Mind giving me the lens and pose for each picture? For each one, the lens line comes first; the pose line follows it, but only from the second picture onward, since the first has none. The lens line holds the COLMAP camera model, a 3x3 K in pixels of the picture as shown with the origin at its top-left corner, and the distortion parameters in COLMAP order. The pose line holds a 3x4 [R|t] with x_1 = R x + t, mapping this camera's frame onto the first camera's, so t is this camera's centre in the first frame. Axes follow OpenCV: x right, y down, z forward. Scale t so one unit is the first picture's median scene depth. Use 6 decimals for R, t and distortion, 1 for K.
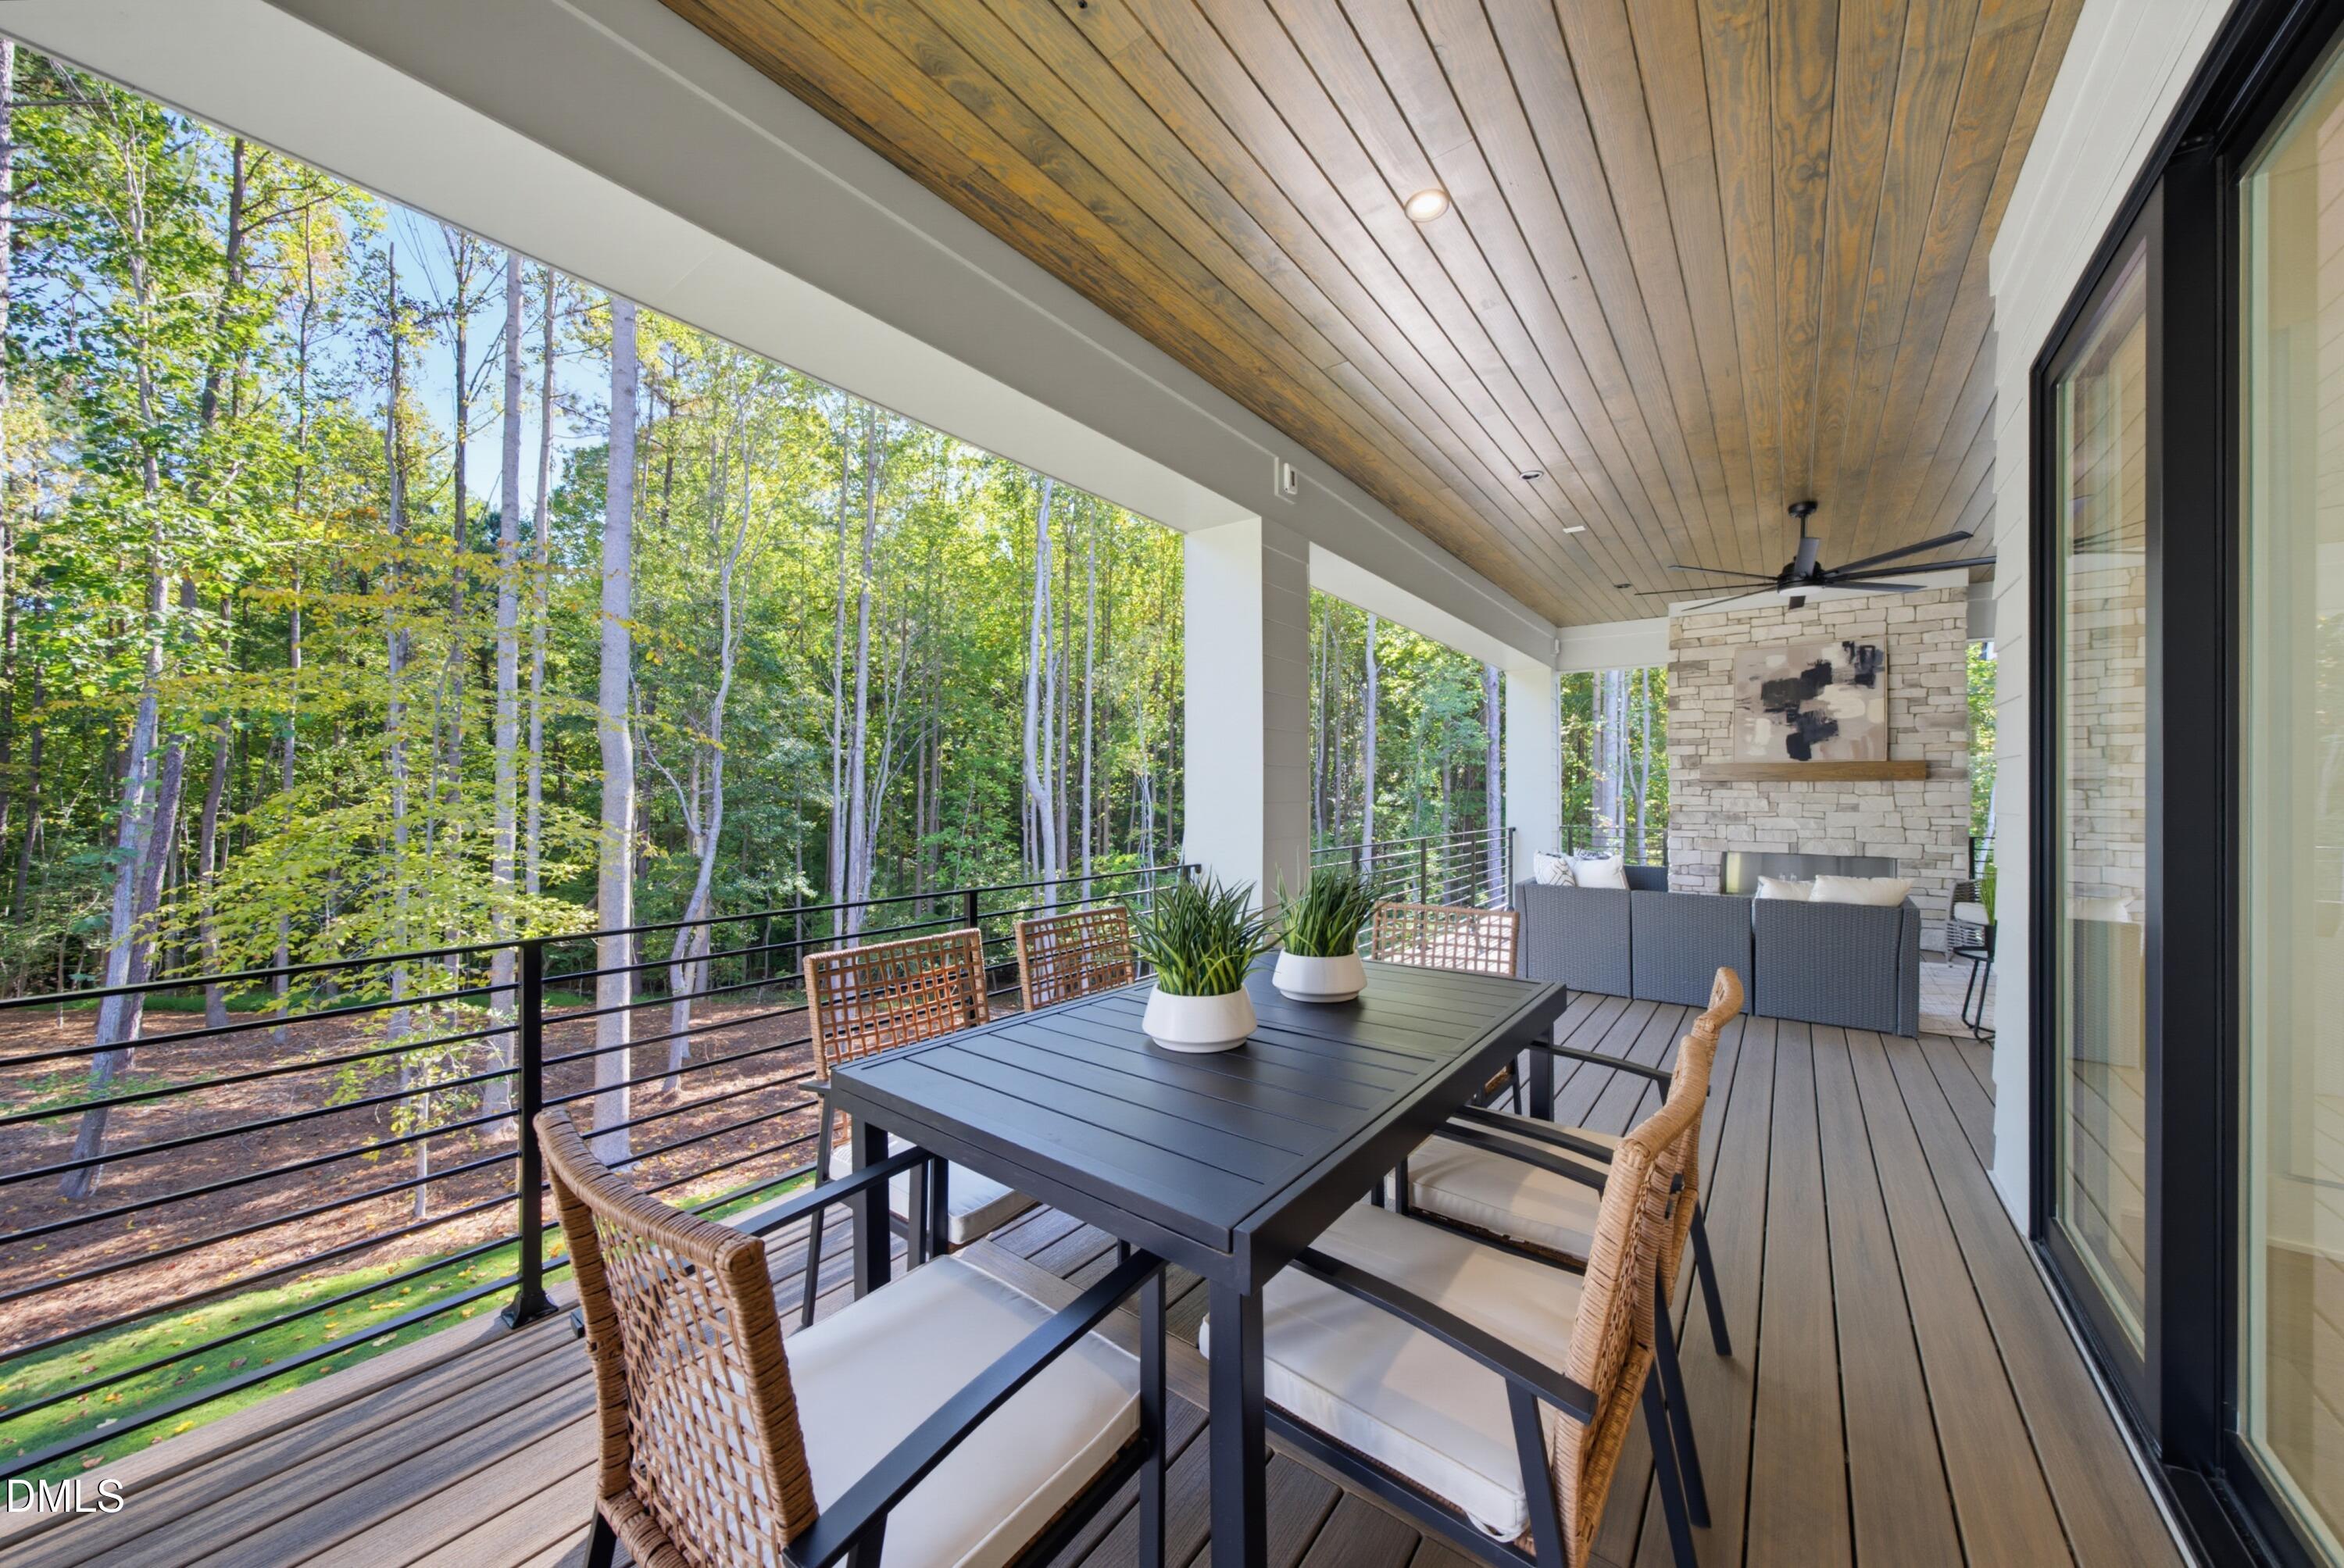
lens RADIAL K [[804.4, 0, 1190.3], [0, 804.4, 792.0], [0, 0, 1]] dist [0.002392, 0.001138]
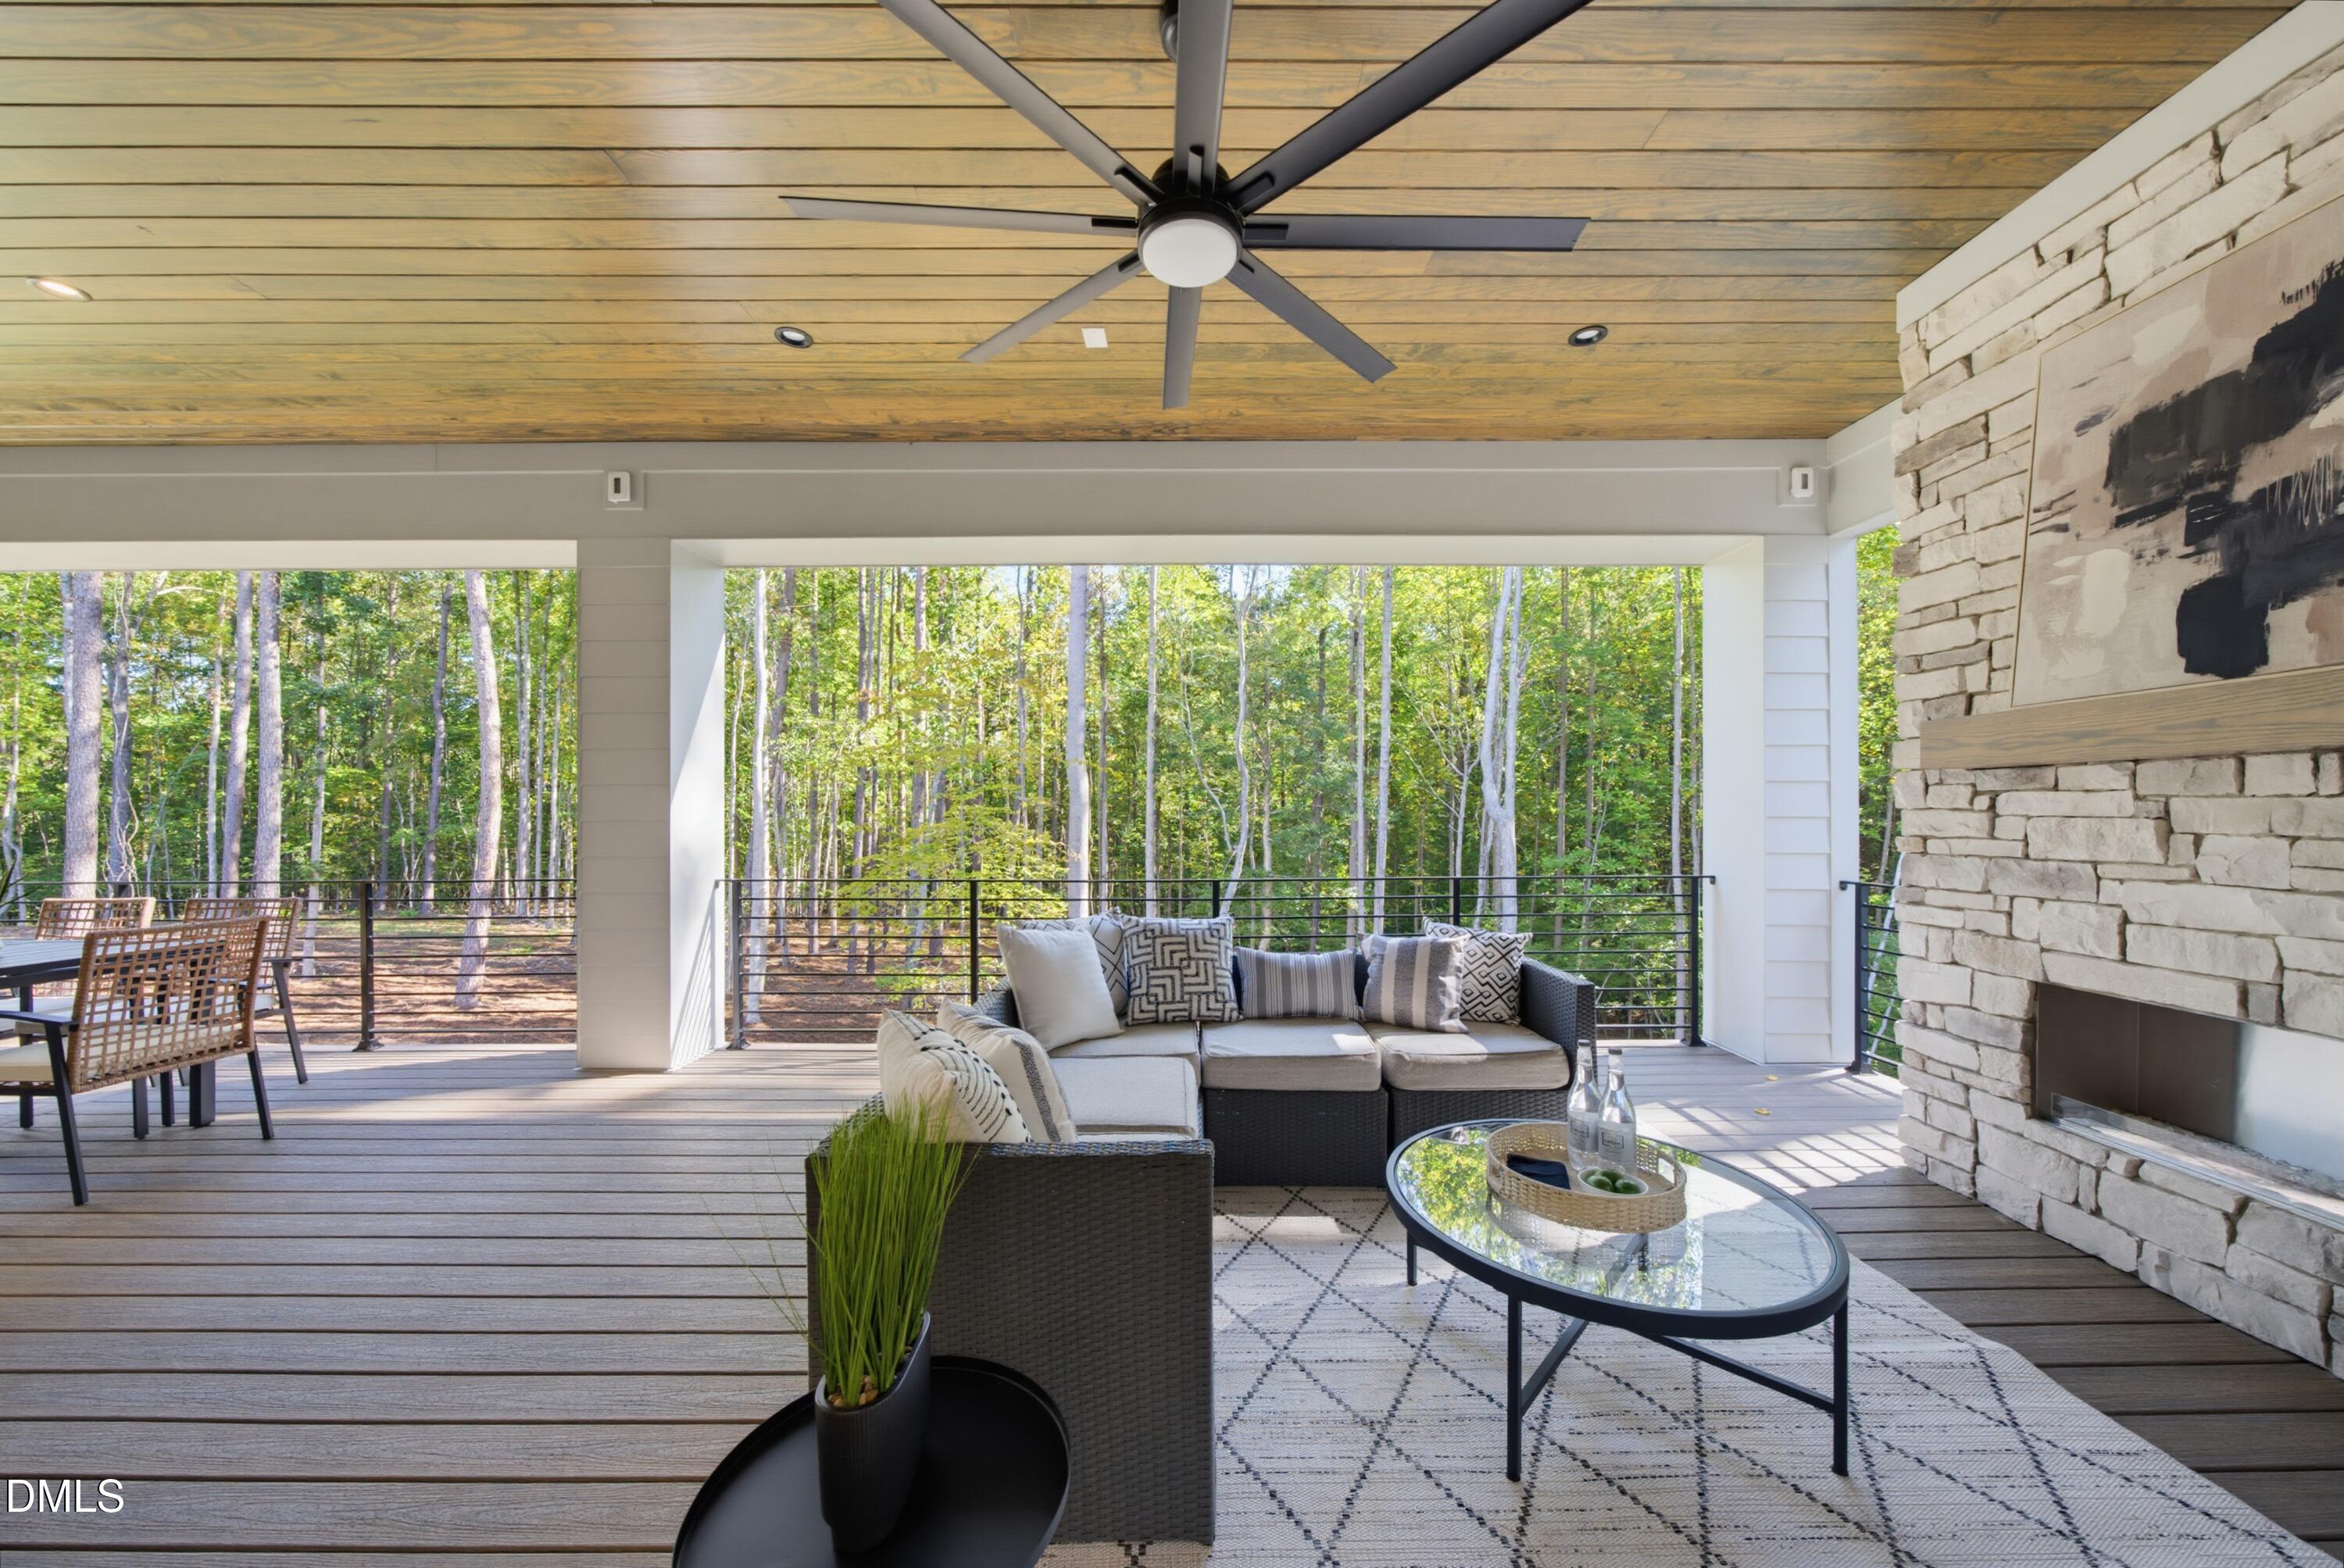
lens RADIAL K [[804.4, 0, 1185.6], [0, 804.4, 811.8], [0, 0, 1]] dist [0.002392, 0.001138]
pose [[0.607916, 0.003863, -0.793992, 0.756199], [-0.003227, 0.999992, 0.002395, 0.006094], [0.793995, 0.001106, 0.607923, 0.559018]]
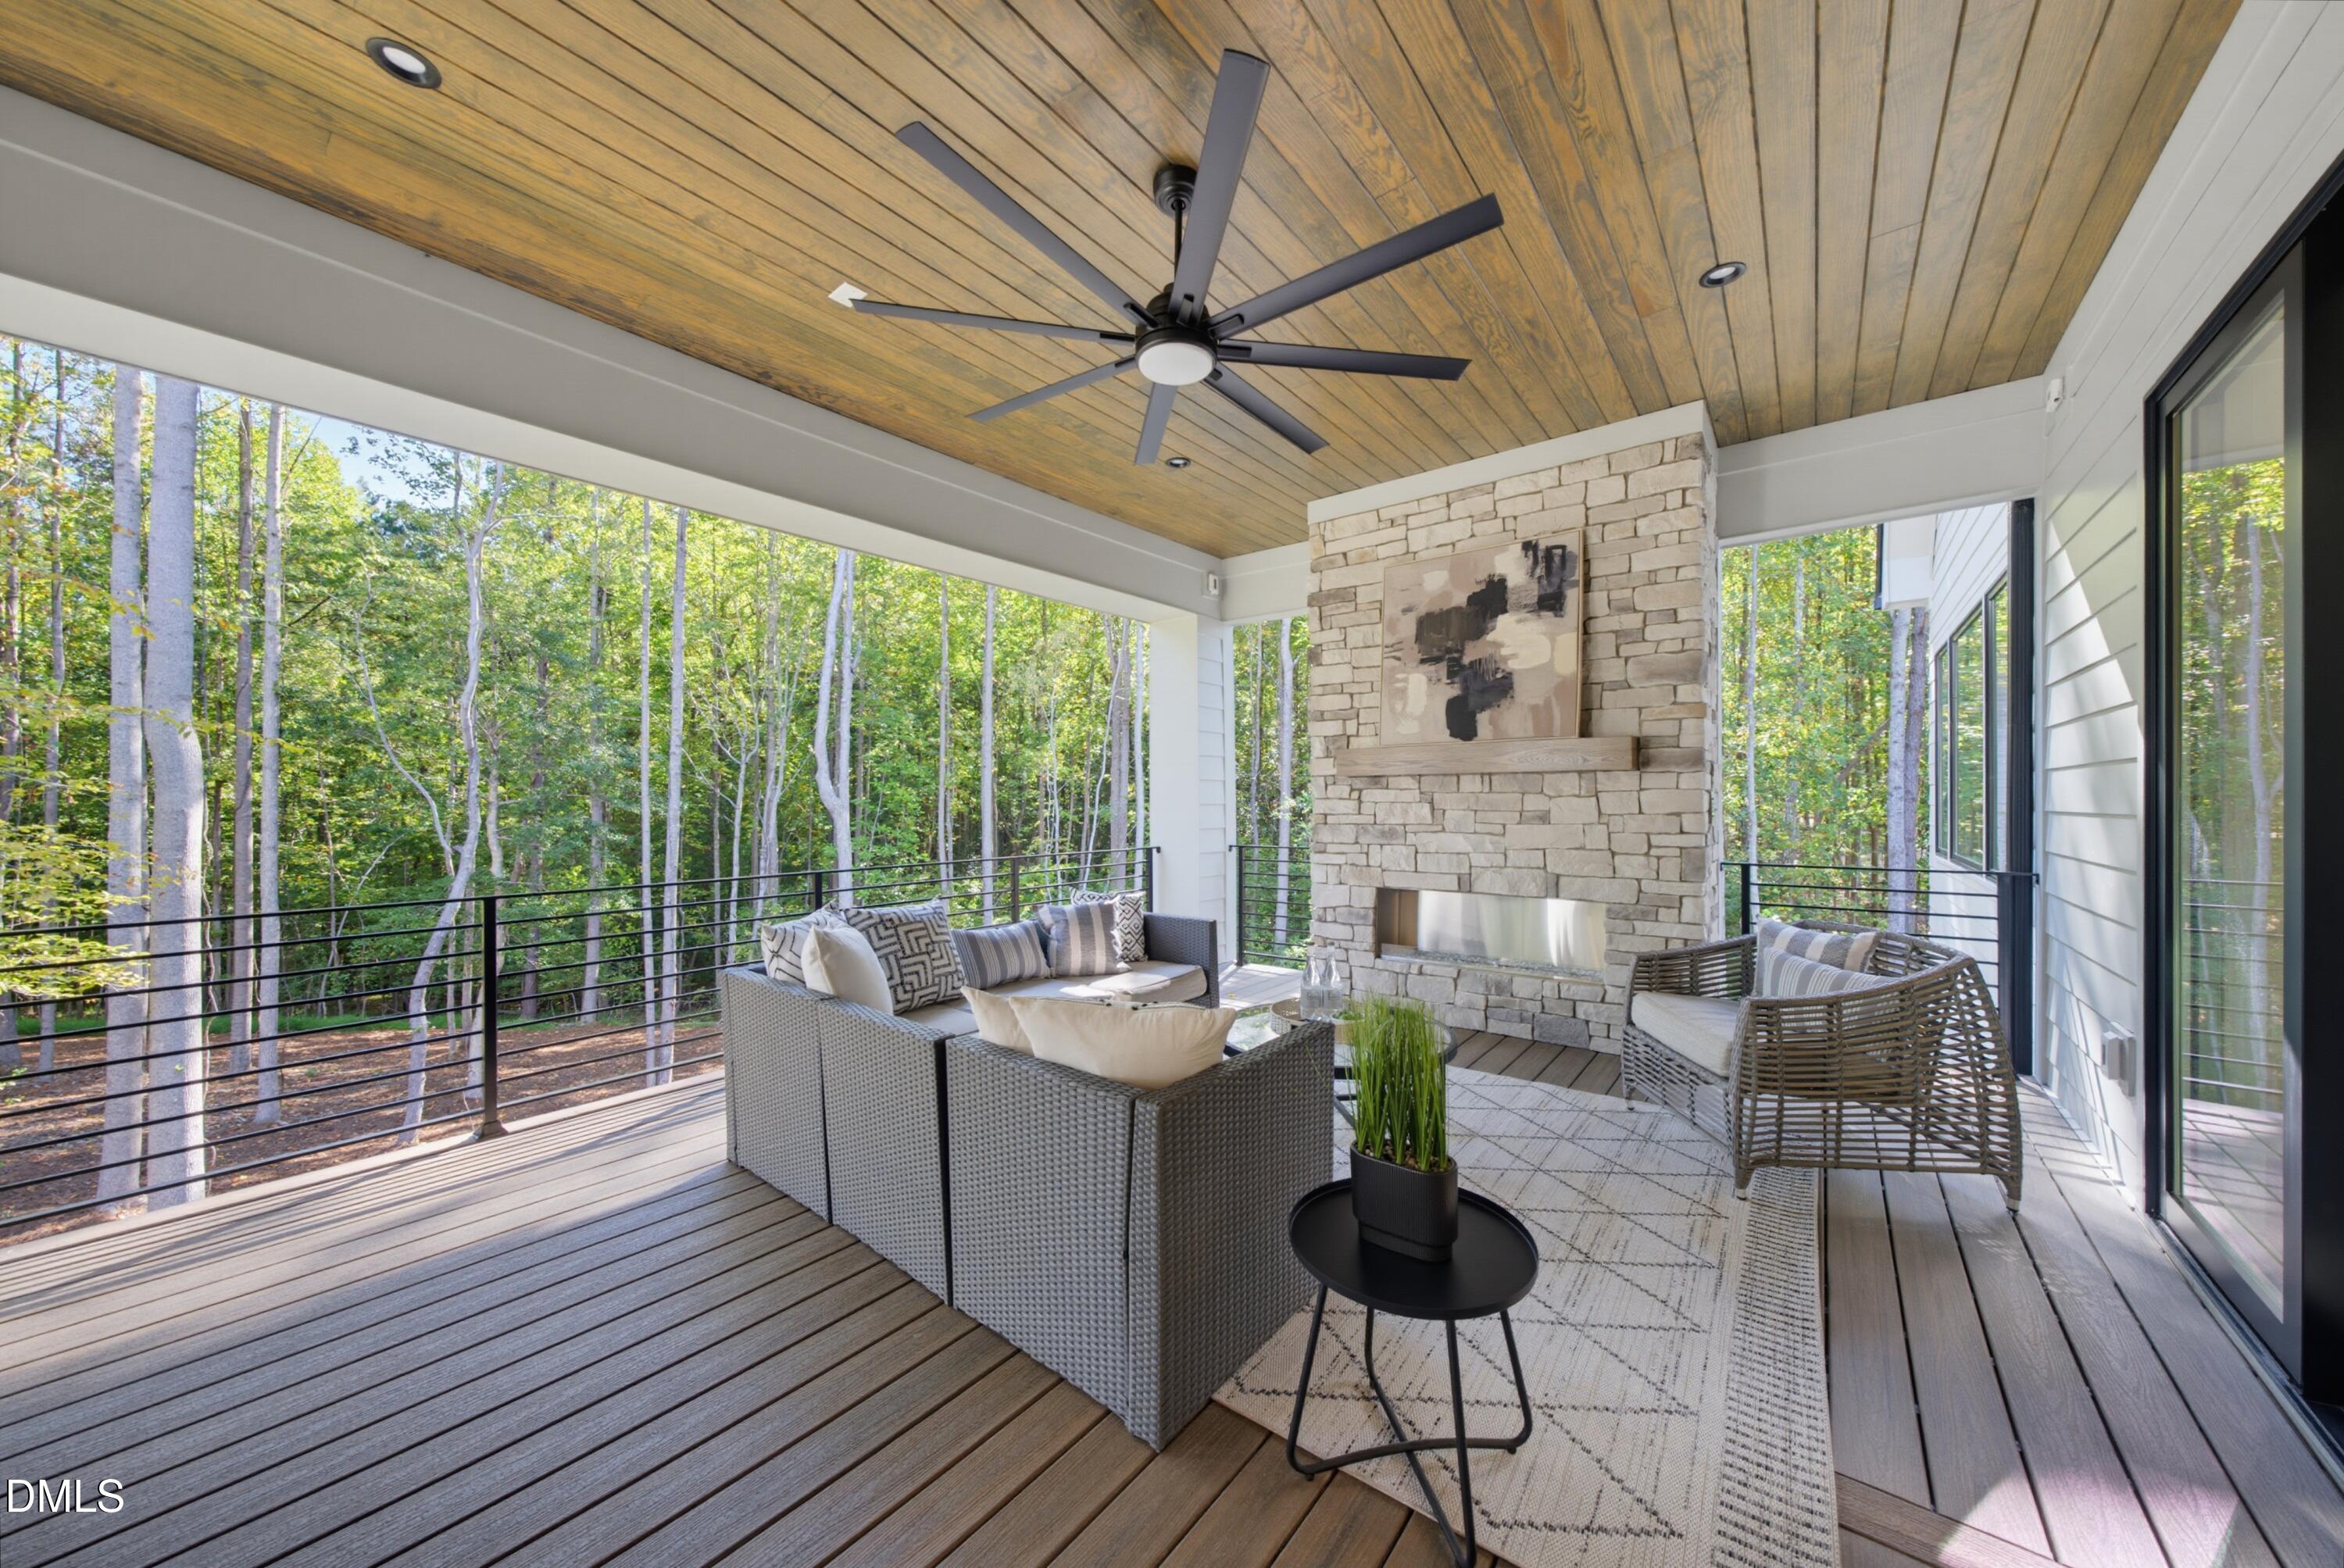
lens RADIAL K [[804.4, 0, 1186.3], [0, 804.4, 795.7], [0, 0, 1]] dist [0.002392, 0.001138]
pose [[0.999479, 0.002131, -0.032209, 0.564205], [-0.002419, 0.999958, -0.008882, 0.008689], [0.032189, 0.008955, 0.999442, 0.383710]]
